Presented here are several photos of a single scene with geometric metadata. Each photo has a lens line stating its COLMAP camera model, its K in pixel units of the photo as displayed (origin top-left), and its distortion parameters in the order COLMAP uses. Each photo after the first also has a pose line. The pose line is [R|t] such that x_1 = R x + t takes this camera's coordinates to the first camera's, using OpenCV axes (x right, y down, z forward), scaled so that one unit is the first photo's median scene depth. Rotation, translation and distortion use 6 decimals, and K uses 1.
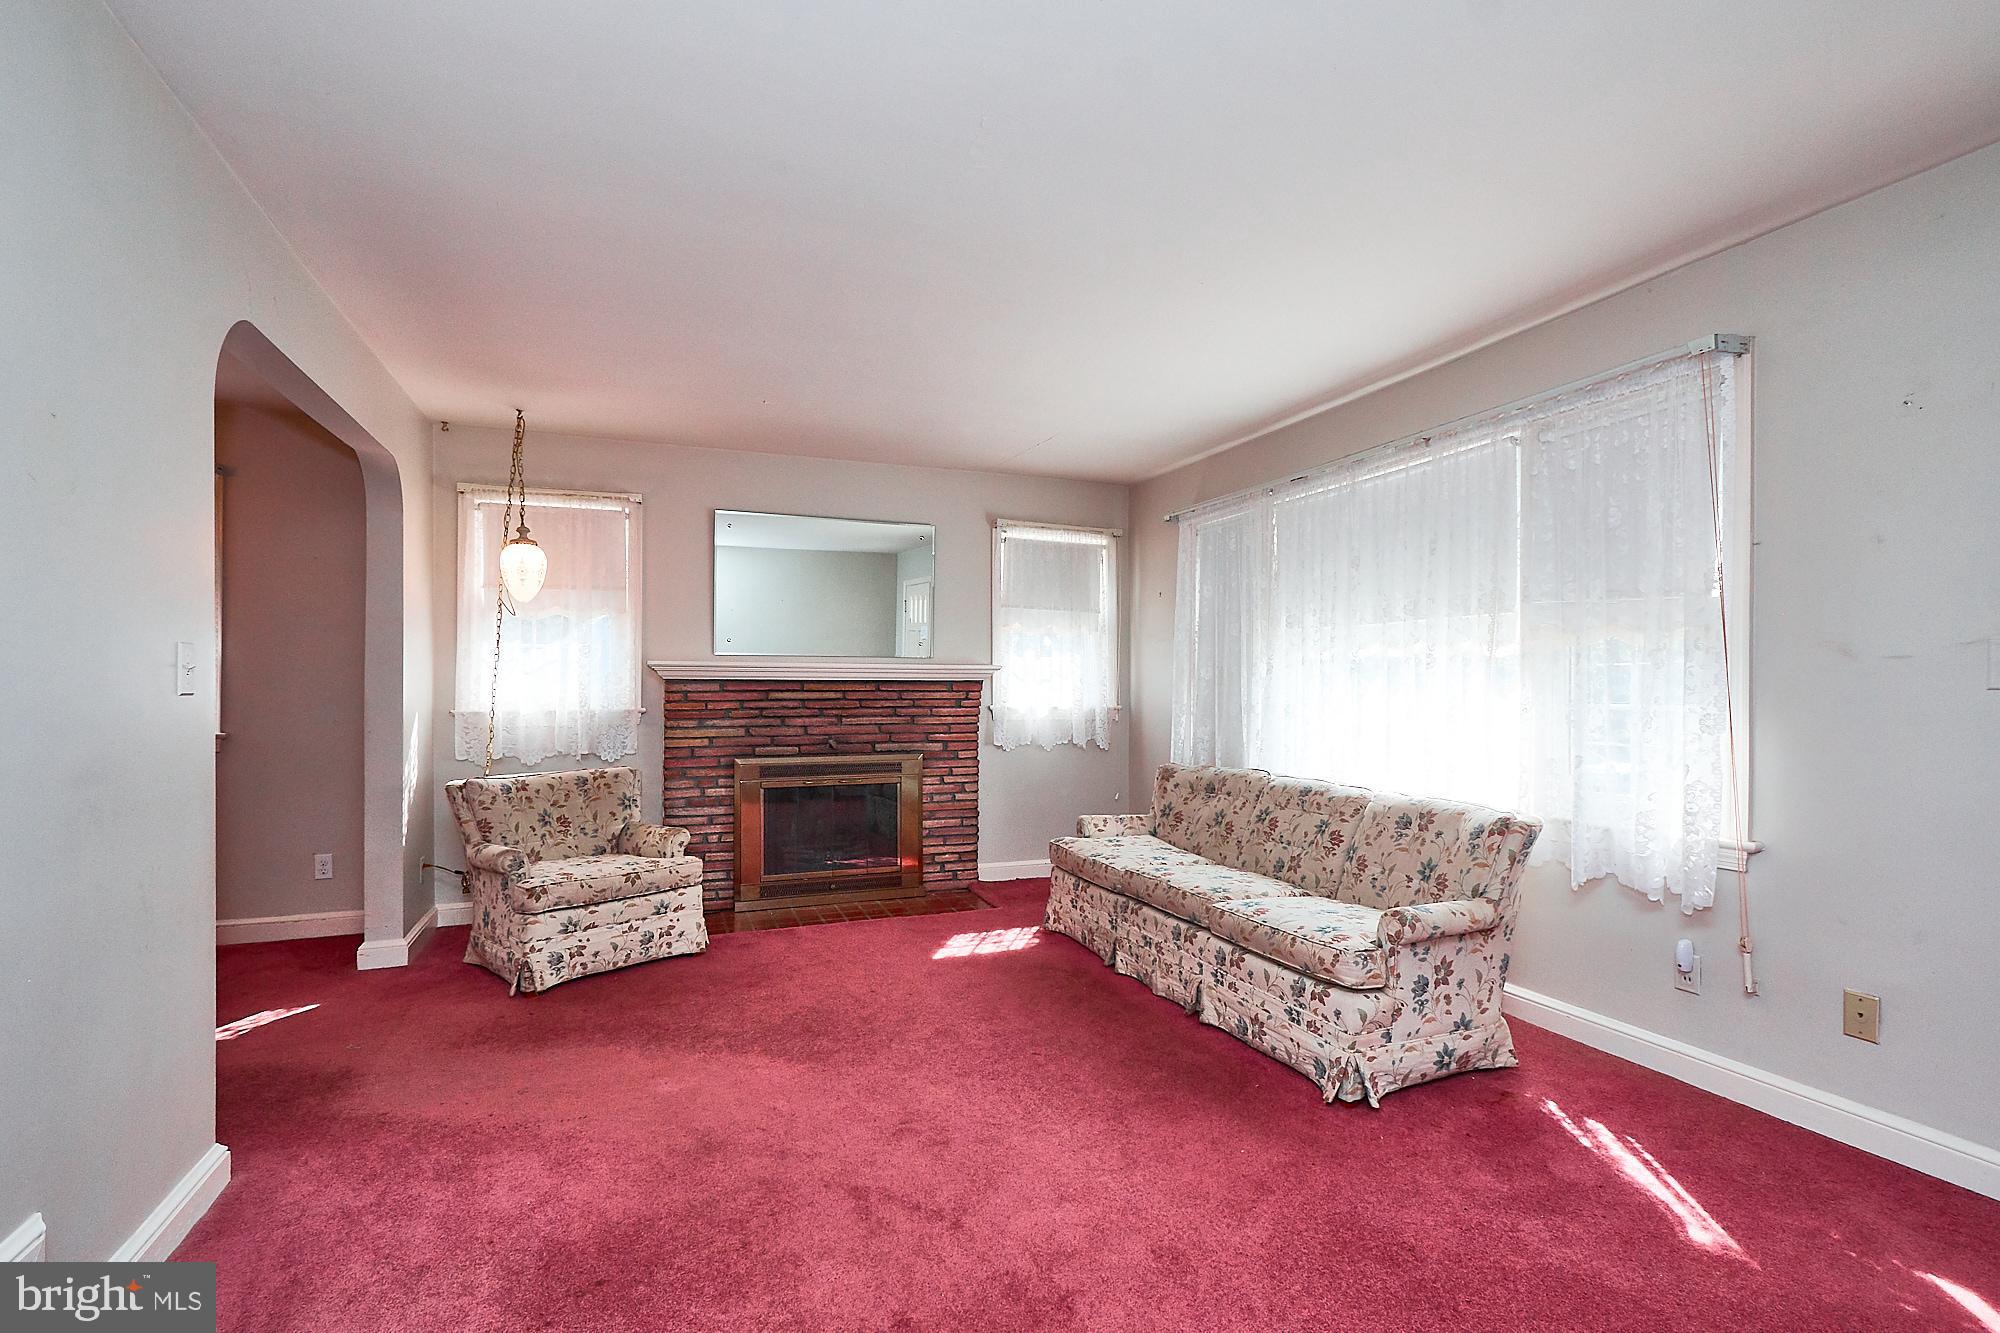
lens RADIAL K [[916.1, 0, 995.6], [0, 916.1, 674.5], [0, 0, 1]] dist [0.000529, -0.000052]
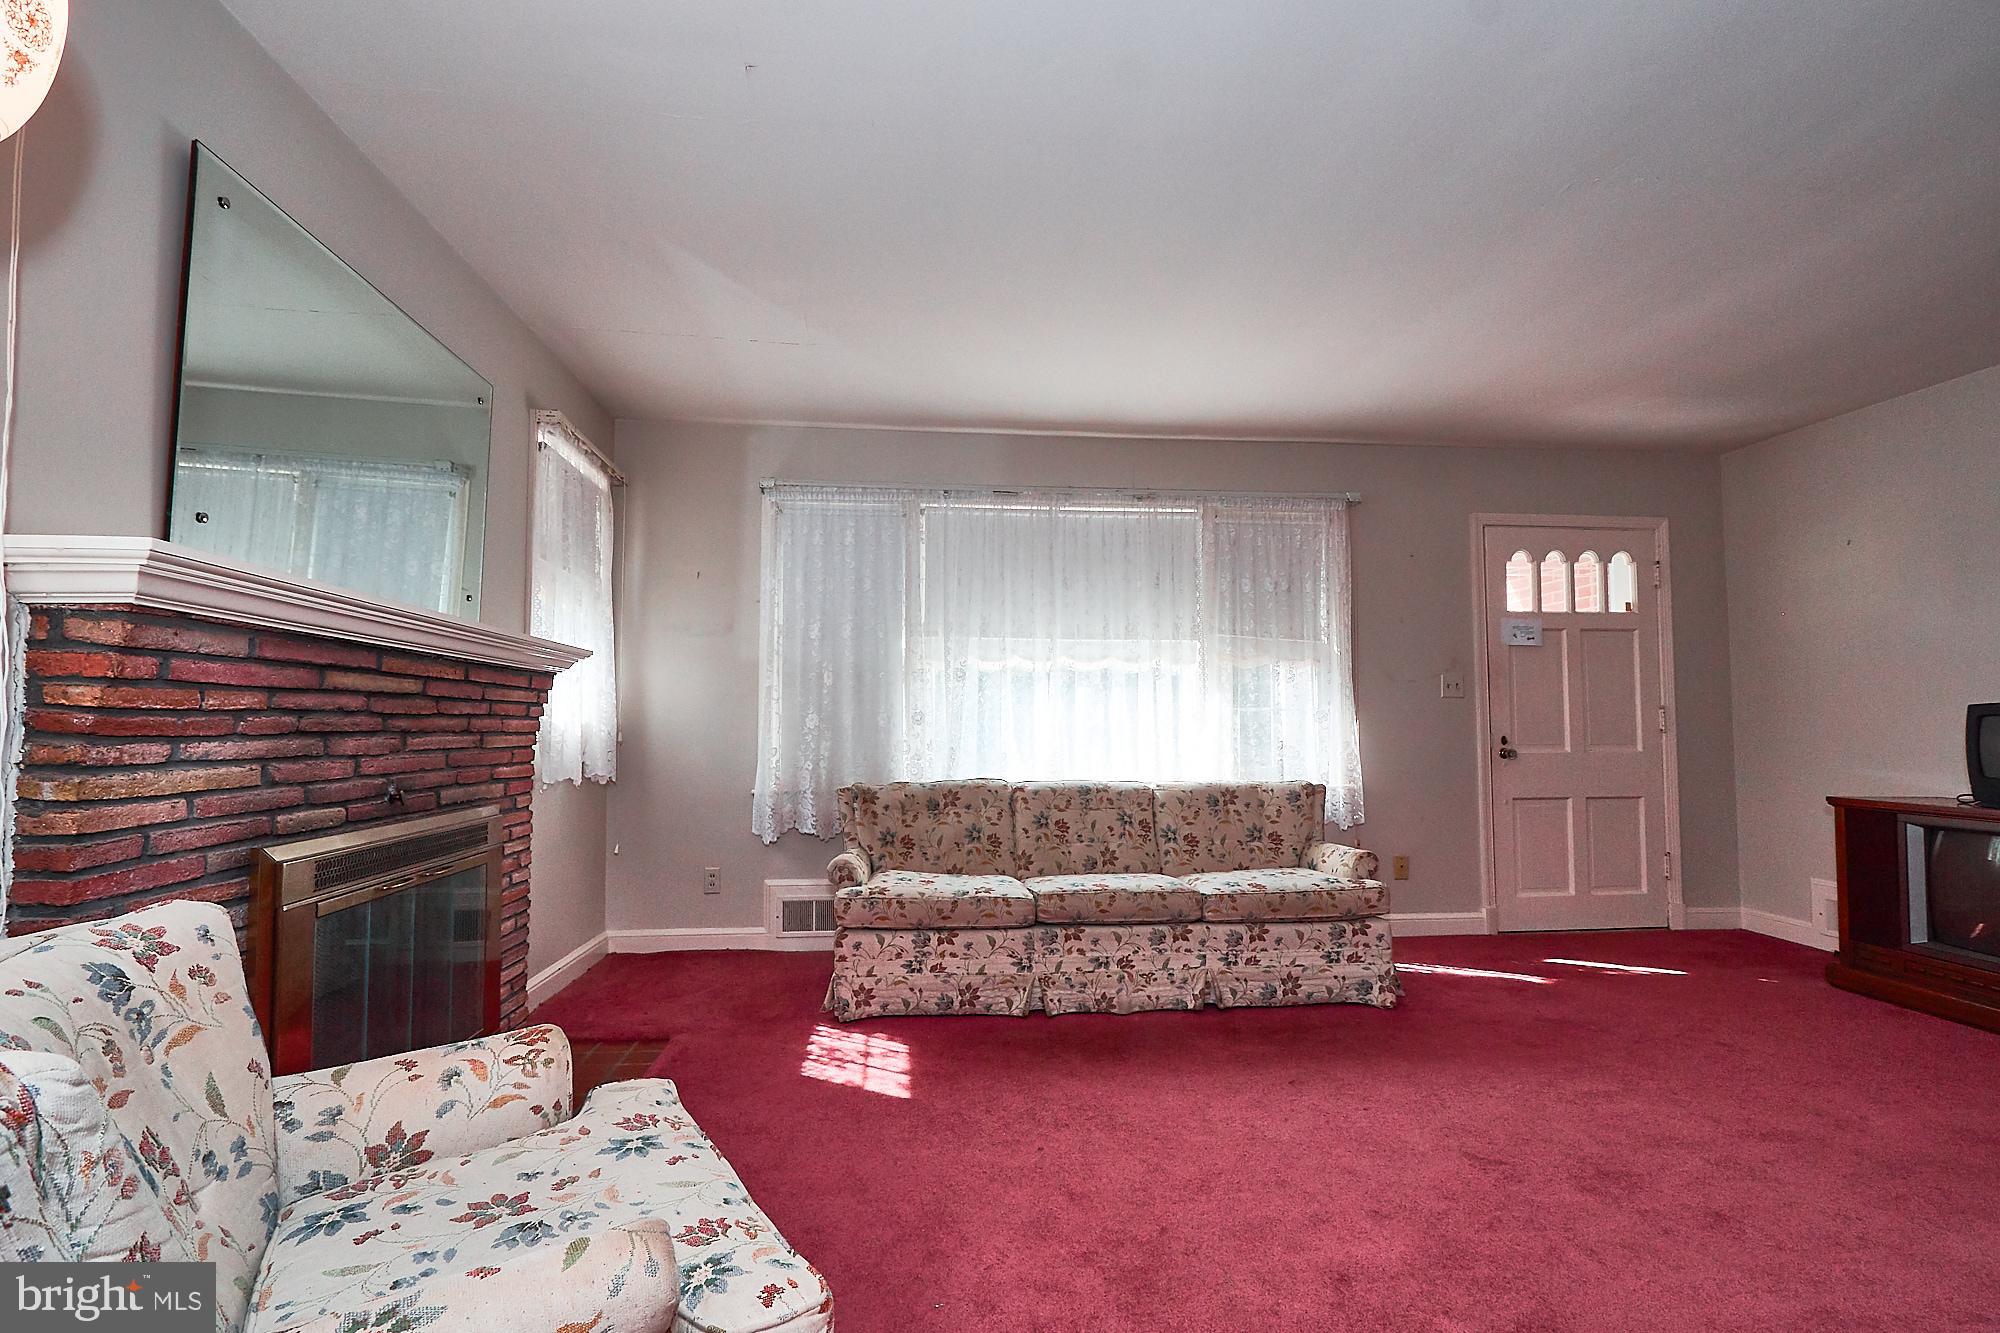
lens RADIAL K [[916.1, 0, 996.5], [0, 916.1, 678.0], [0, 0, 1]] dist [0.000529, -0.000052]
pose [[0.274477, 0.051853, 0.960195, -0.734826], [-0.011135, 0.998650, -0.050746, 0.052934], [-0.961529, 0.003237, 0.274683, 0.821881]]
